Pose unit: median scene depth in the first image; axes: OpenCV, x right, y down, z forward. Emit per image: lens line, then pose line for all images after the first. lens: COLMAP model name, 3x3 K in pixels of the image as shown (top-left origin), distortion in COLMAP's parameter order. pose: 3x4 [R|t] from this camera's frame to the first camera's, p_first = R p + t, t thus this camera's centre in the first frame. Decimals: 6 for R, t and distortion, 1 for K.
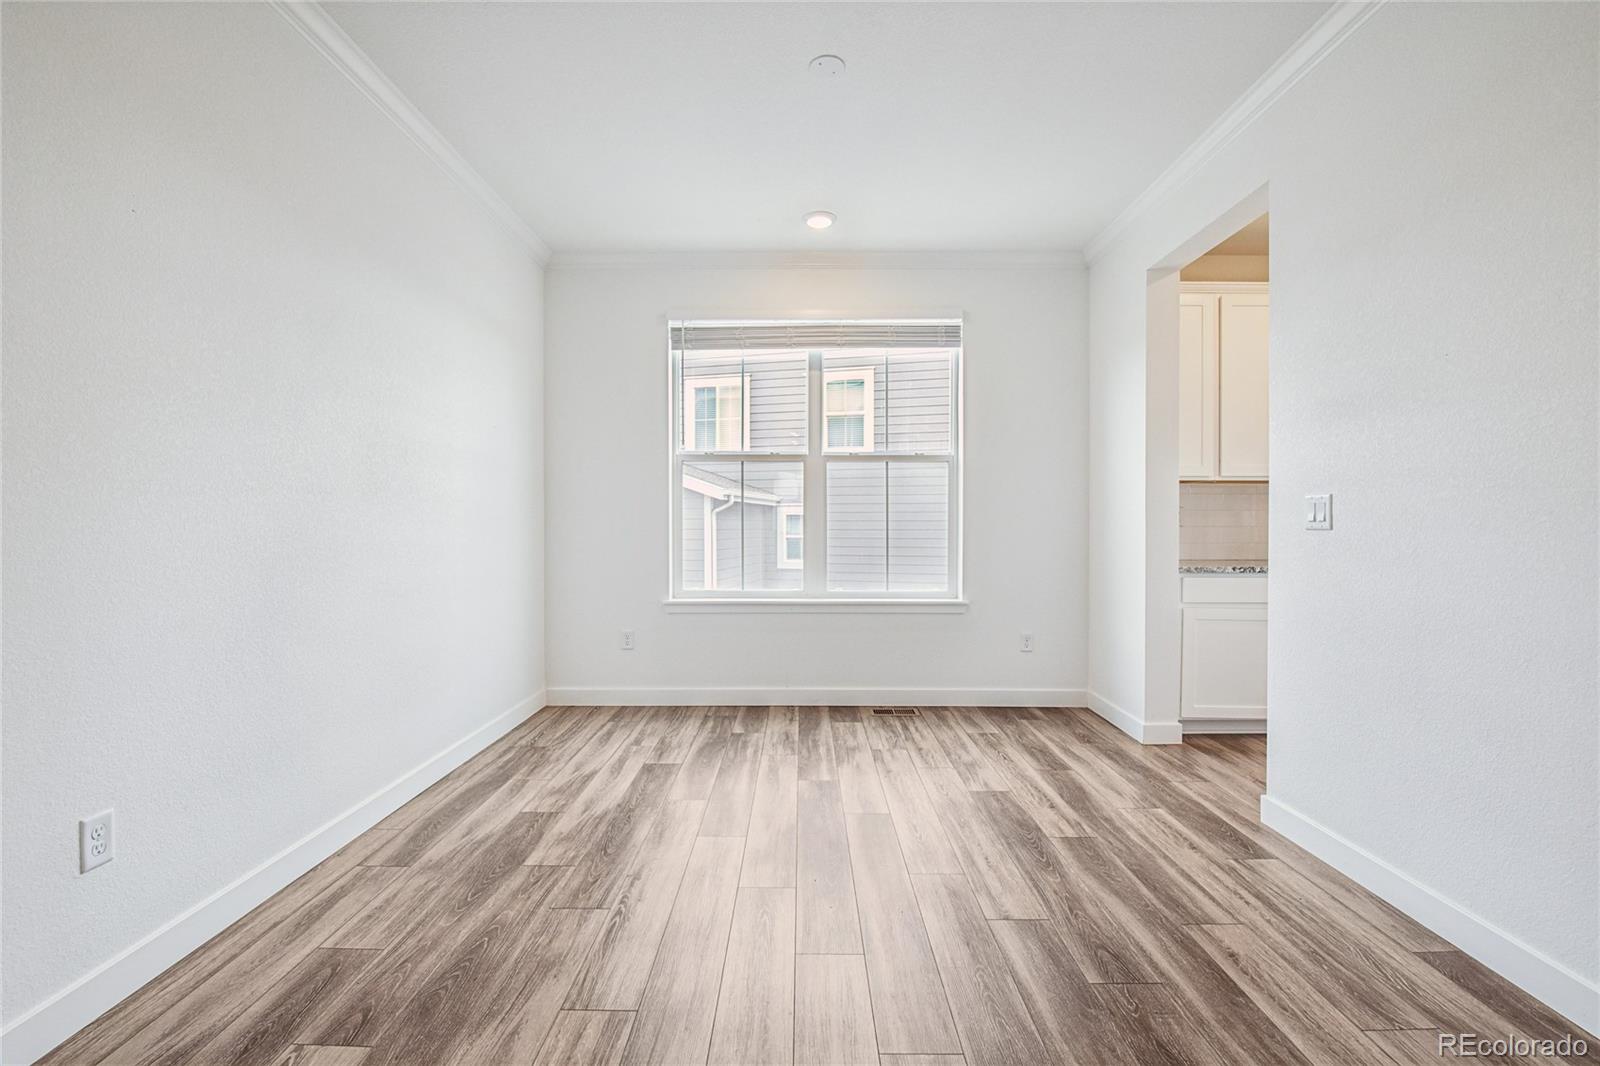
lens RADIAL K [[698.1, 0, 801.4], [0, 698.1, 526.0], [0, 0, 1]] dist [-0.013474, -0.003955]
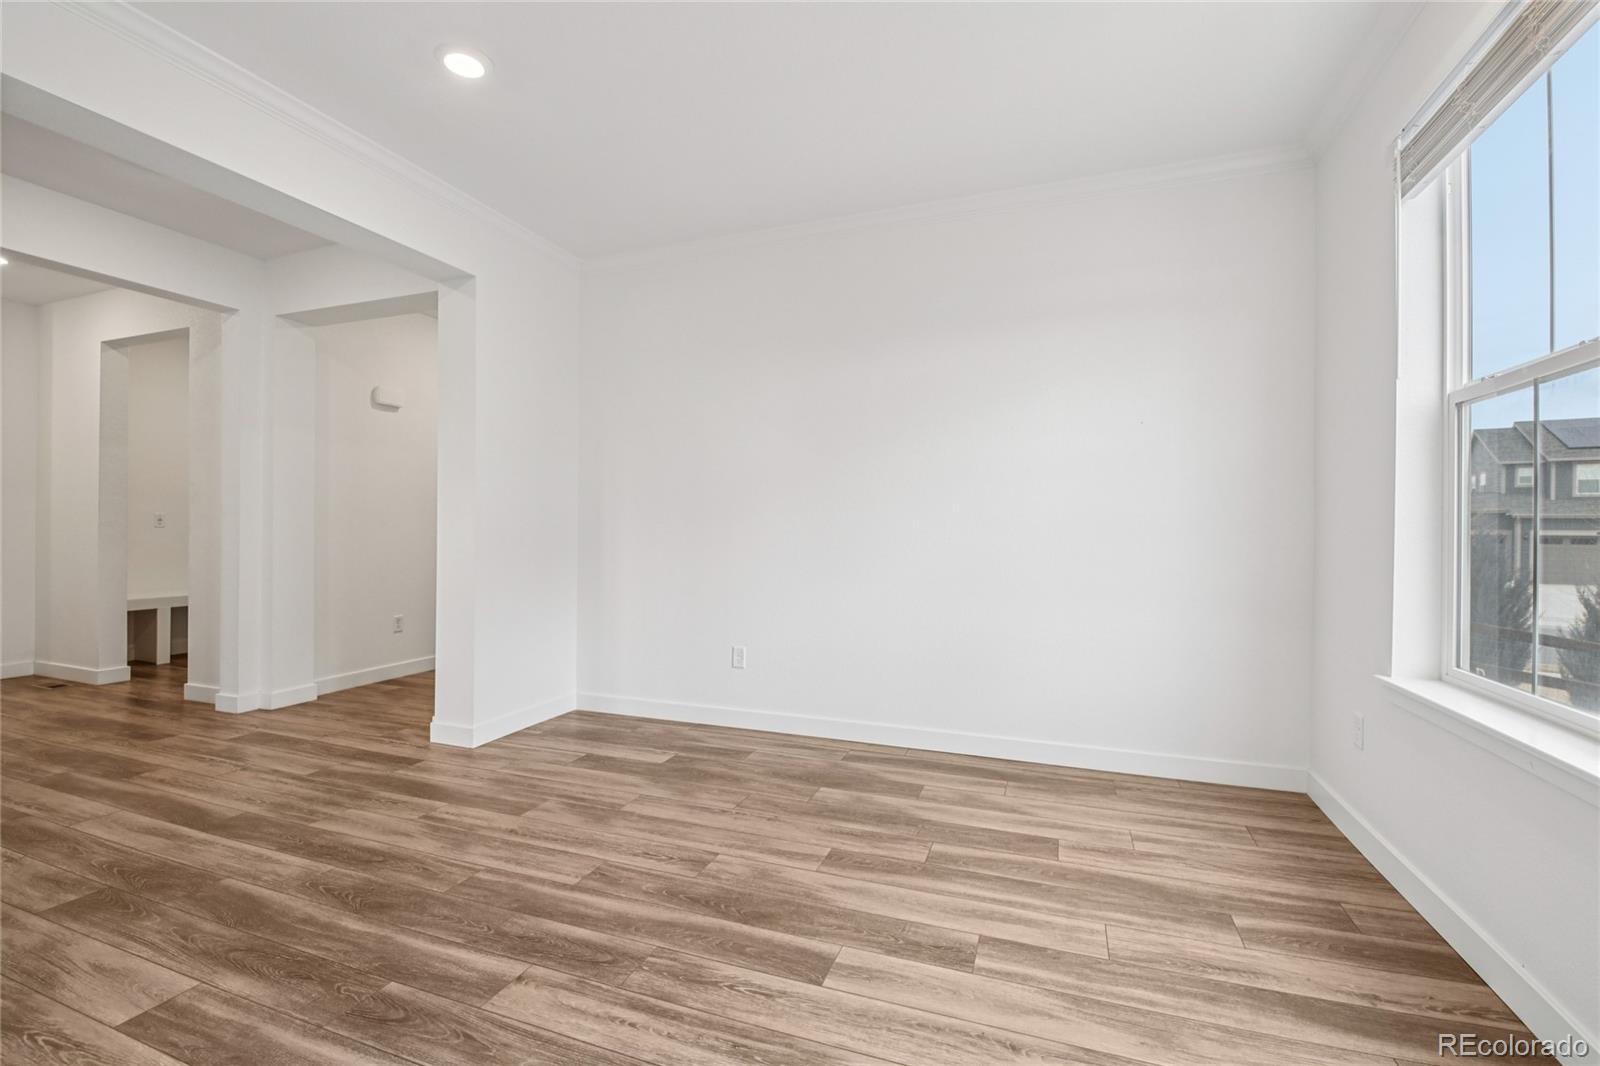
lens RADIAL K [[698.1, 0, 804.4], [0, 698.1, 532.1], [0, 0, 1]] dist [-0.013474, -0.003955]
pose [[-0.345271, -0.001171, -0.938502, 0.926854], [-0.011358, 0.999931, 0.002931, -0.003816], [0.938434, 0.011671, -0.345261, 1.528270]]
